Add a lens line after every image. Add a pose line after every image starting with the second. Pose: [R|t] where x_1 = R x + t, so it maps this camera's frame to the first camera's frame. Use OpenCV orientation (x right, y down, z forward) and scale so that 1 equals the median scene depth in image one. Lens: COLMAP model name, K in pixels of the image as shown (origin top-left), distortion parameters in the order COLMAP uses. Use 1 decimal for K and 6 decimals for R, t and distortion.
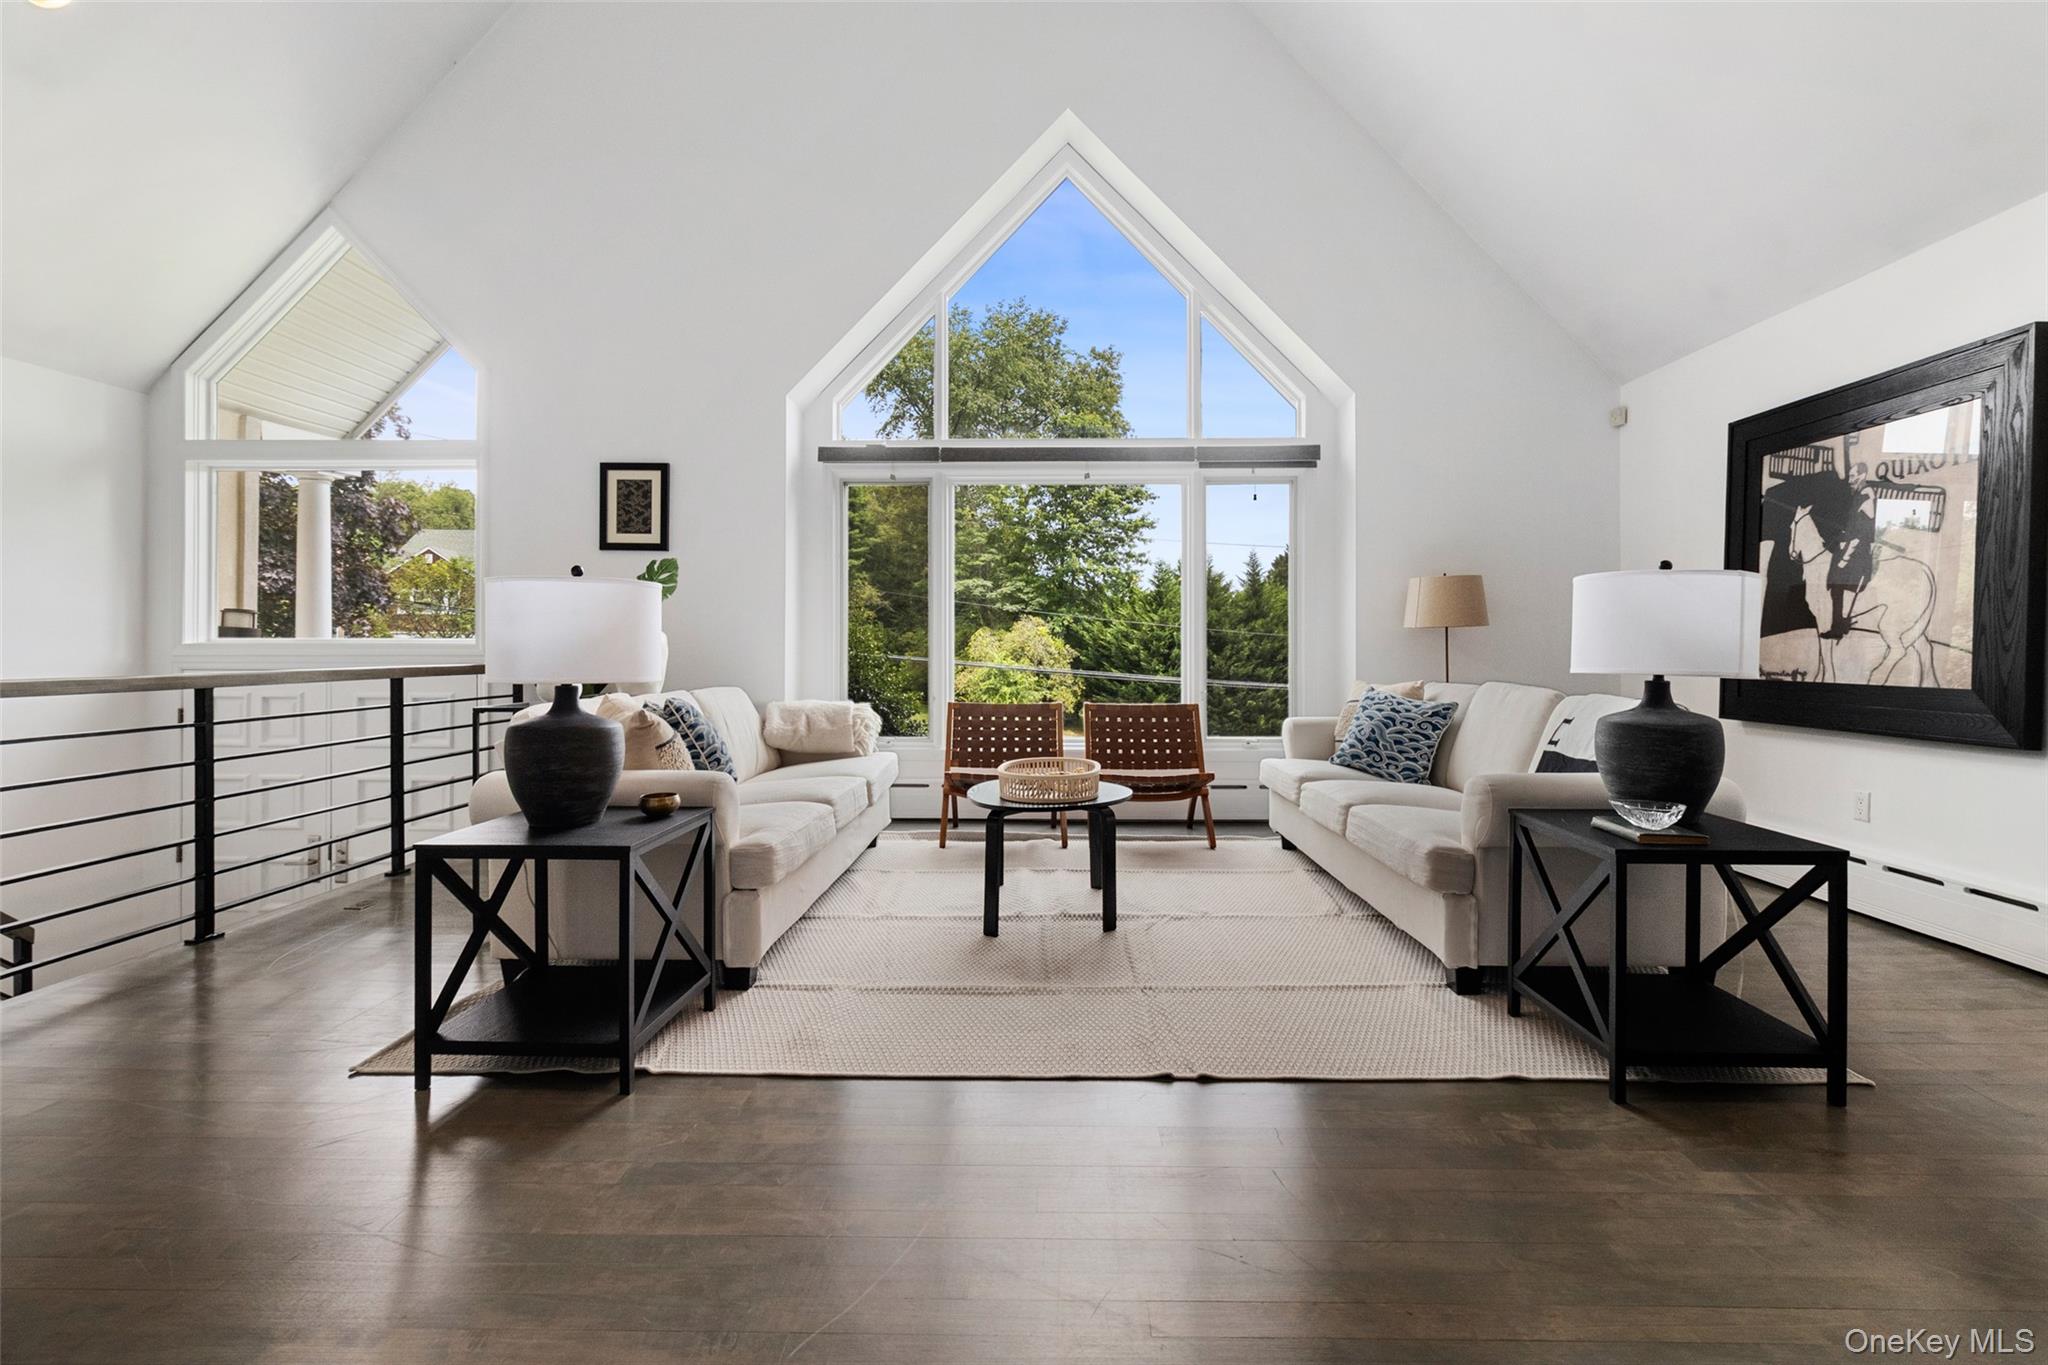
lens RADIAL K [[928.5, 0, 1023.1], [0, 928.5, 660.5], [0, 0, 1]] dist [0.003250, 0.000271]
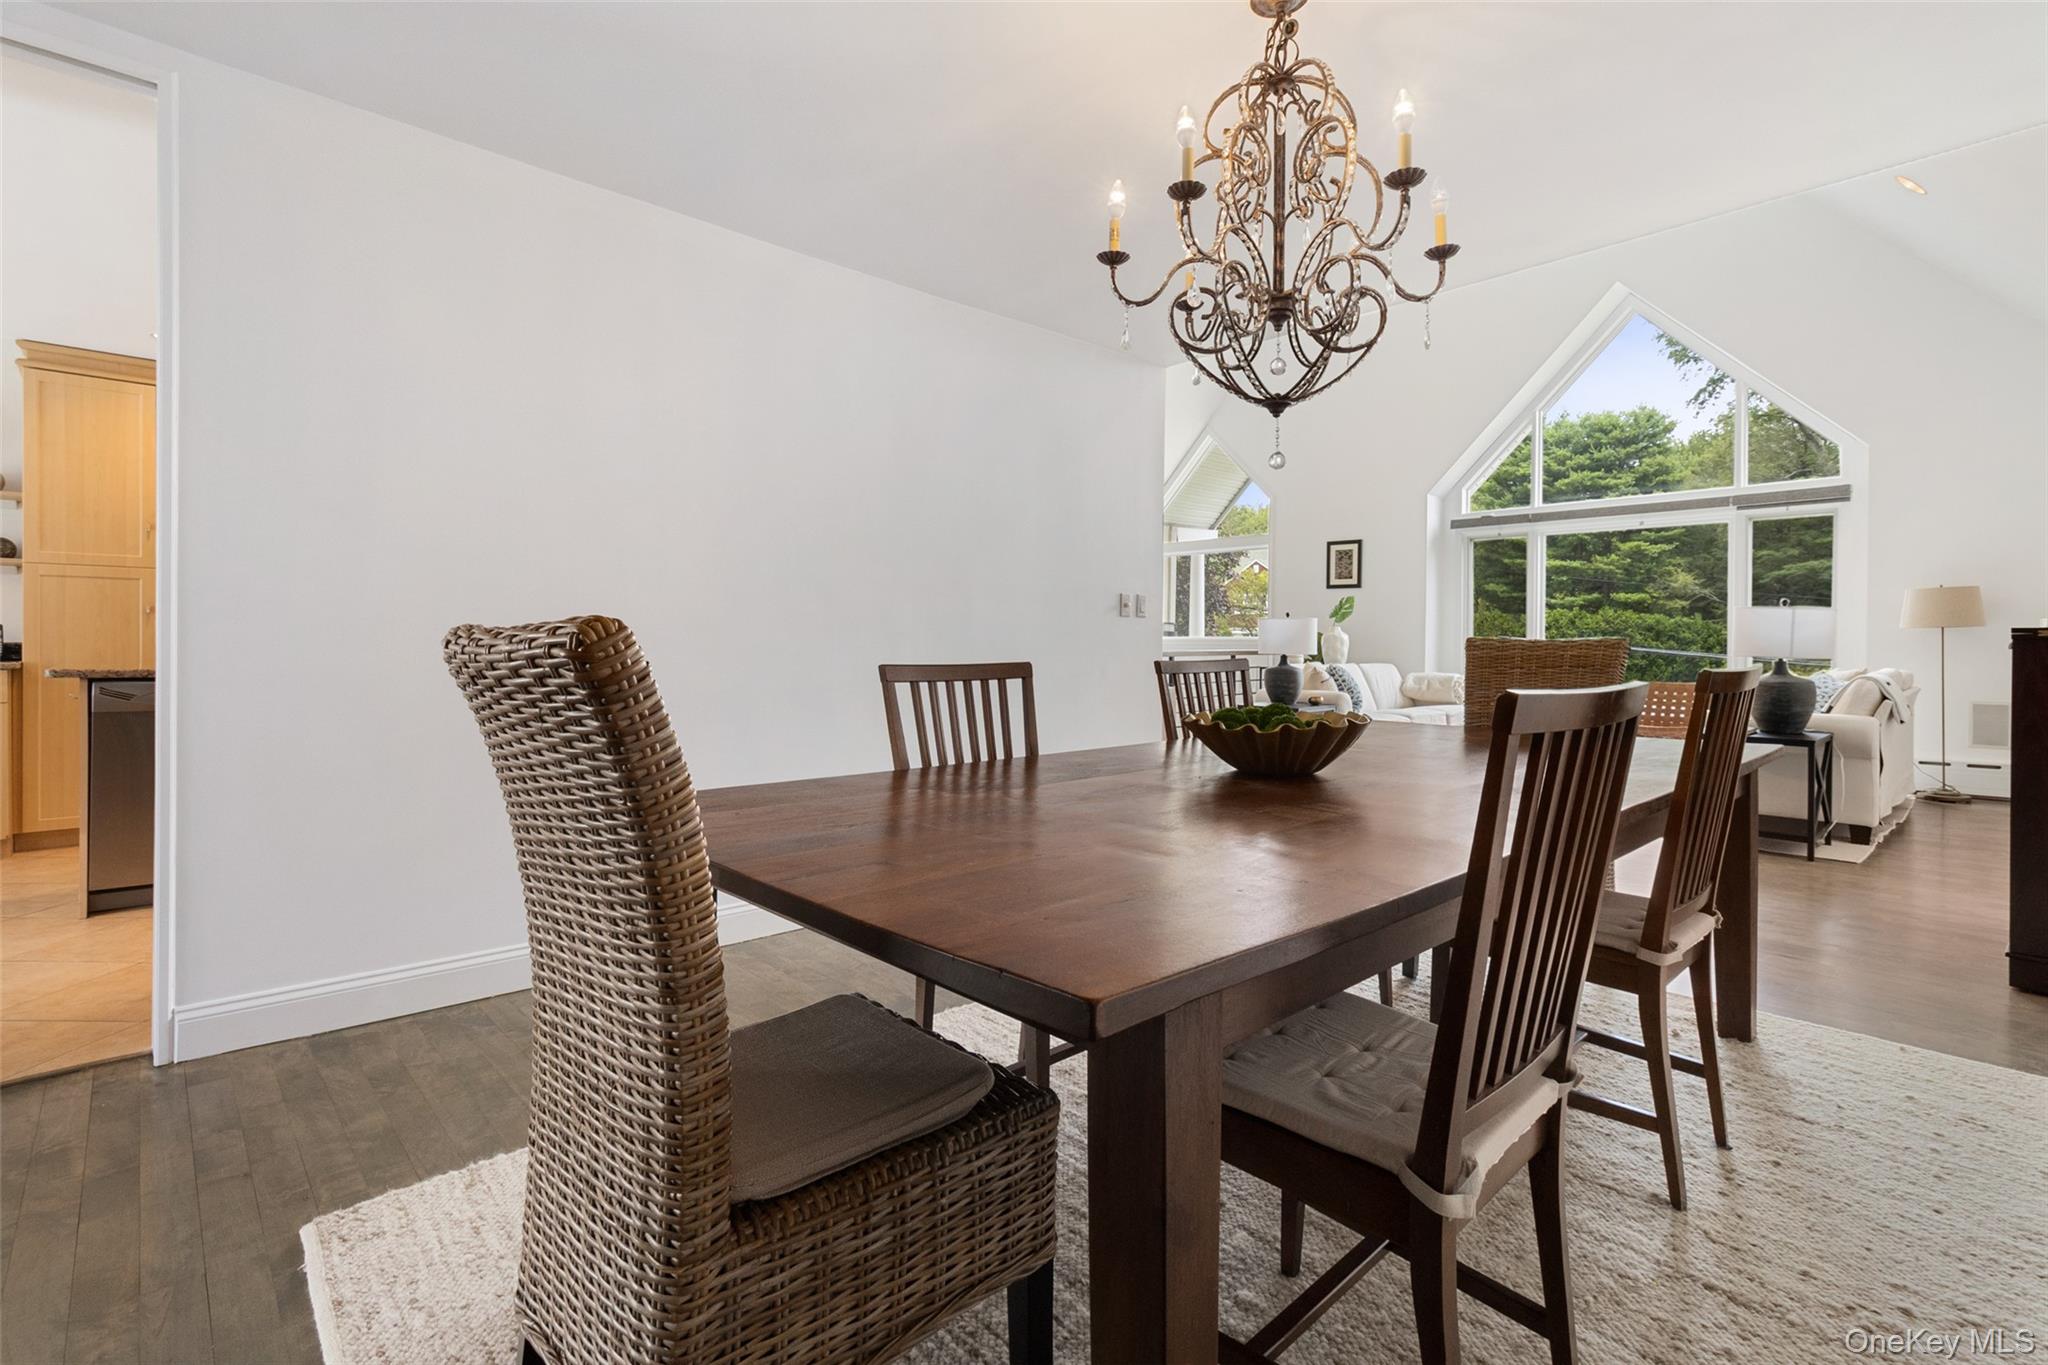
lens RADIAL K [[959.1, 0, 1046.9], [0, 959.1, 643.2], [0, 0, 1]] dist [0.005771, 0.000512]
pose [[0.707483, 0.003485, -0.706721, 0.483916], [-0.012210, 0.999899, -0.007292, 0.009352], [0.706625, 0.013788, 0.707454, -0.717511]]
